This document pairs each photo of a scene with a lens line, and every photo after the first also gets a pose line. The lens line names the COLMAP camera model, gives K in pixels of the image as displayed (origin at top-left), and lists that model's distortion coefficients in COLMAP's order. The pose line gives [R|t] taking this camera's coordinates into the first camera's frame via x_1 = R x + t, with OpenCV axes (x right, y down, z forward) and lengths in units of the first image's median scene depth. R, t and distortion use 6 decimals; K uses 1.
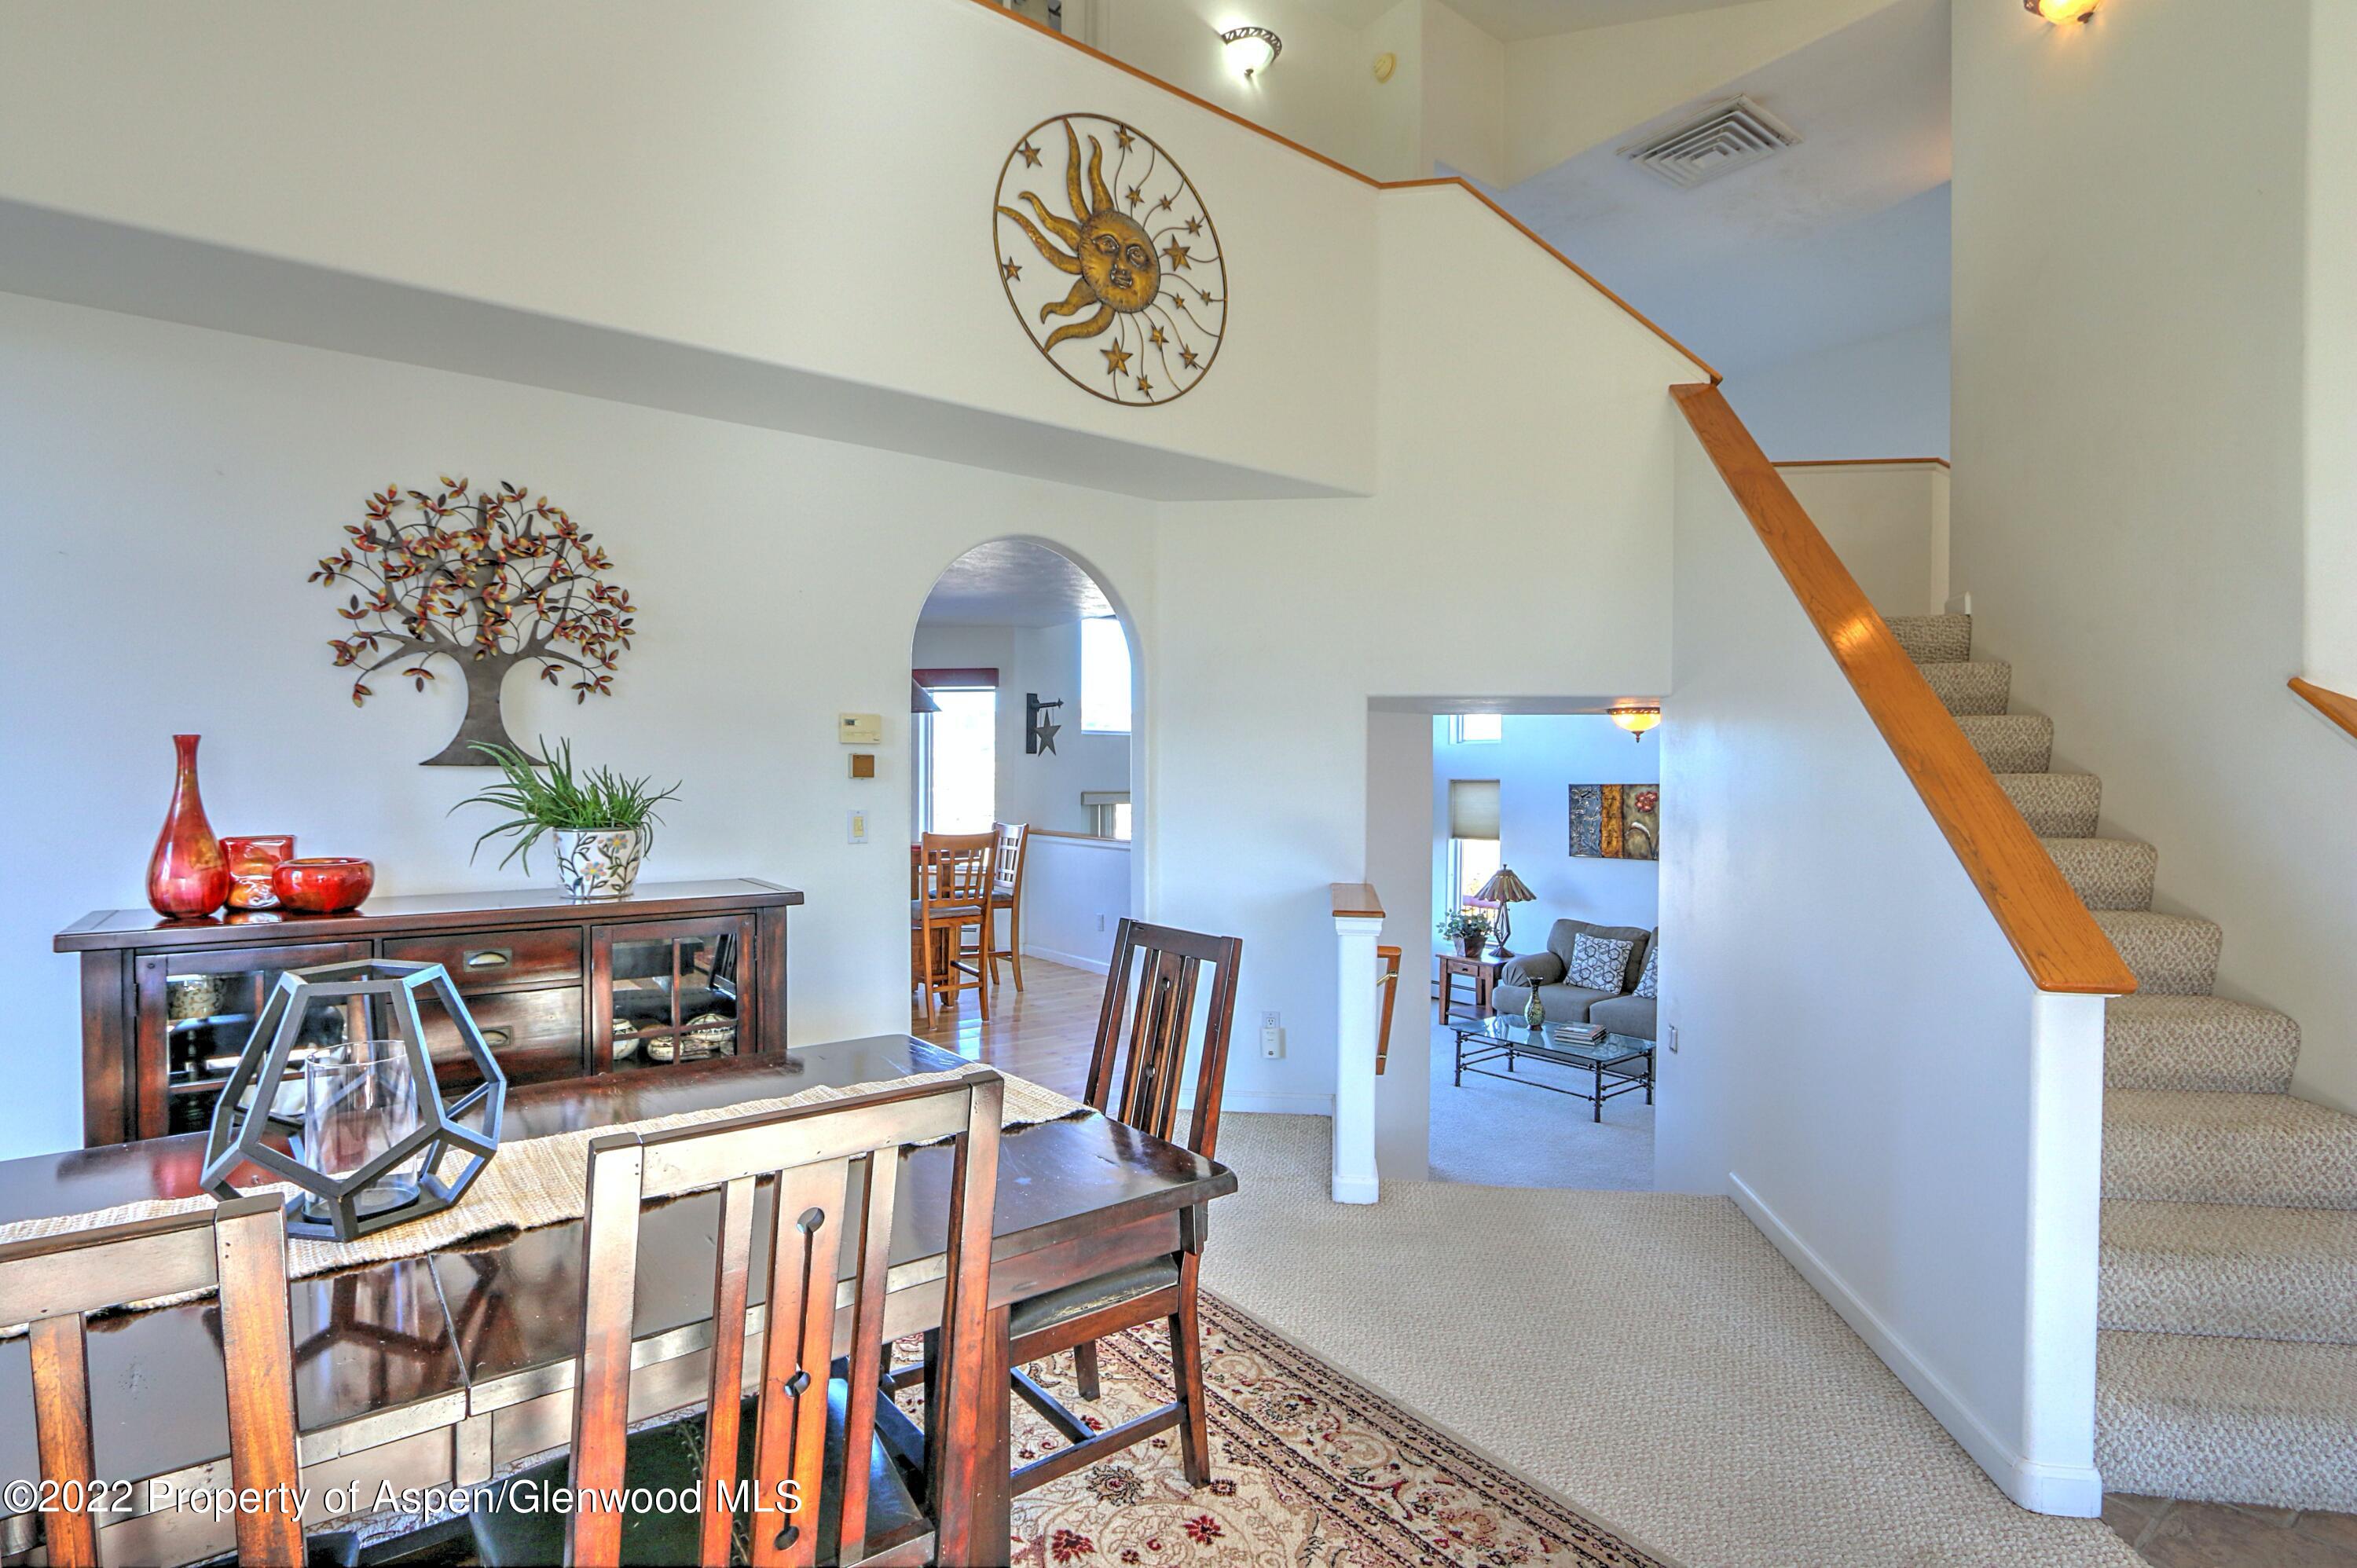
lens RADIAL K [[1111.3, 0, 1168.9], [0, 1111.3, 787.6], [0, 0, 1]] dist [-0.022936, 0.004933]
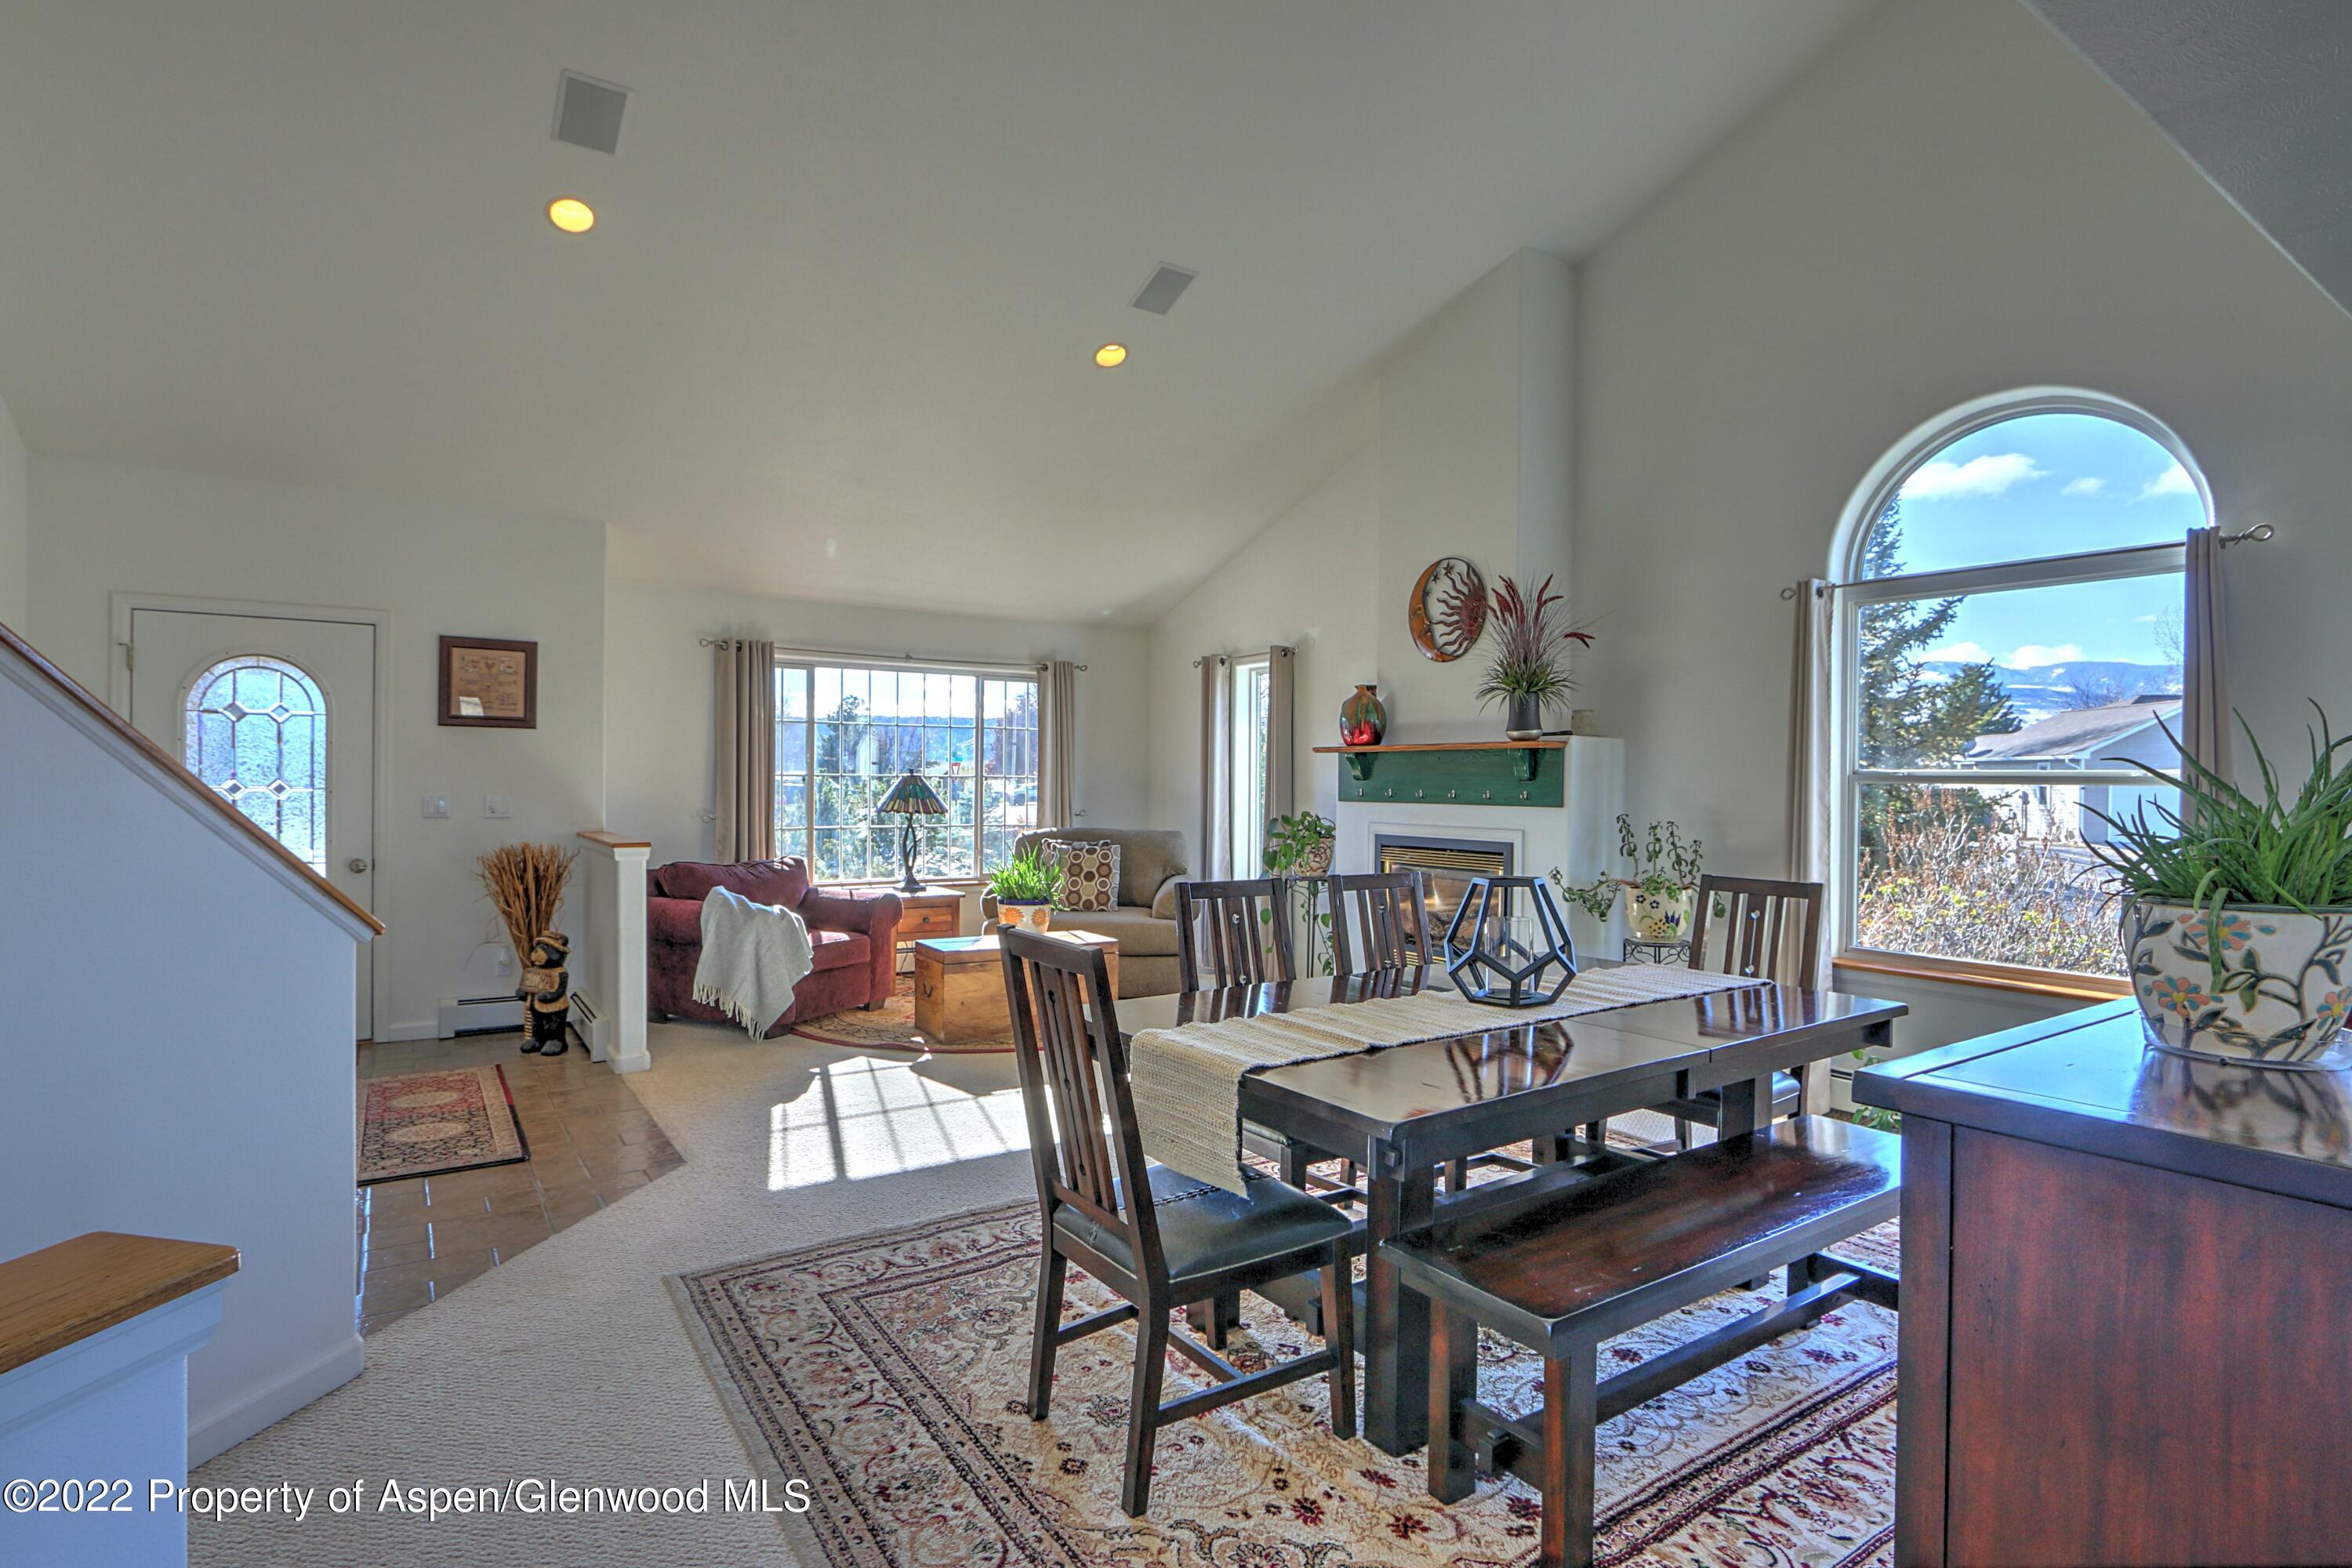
lens RADIAL K [[1091.6, 0, 1176.0], [0, 1091.6, 784.0], [0, 0, 1]] dist [-0.014884, 0.001009]
pose [[-0.998893, -0.017941, 0.043474, -0.077001], [-0.017457, 0.999782, 0.011484, -0.006439], [-0.043671, 0.010713, -0.998989, 1.081912]]
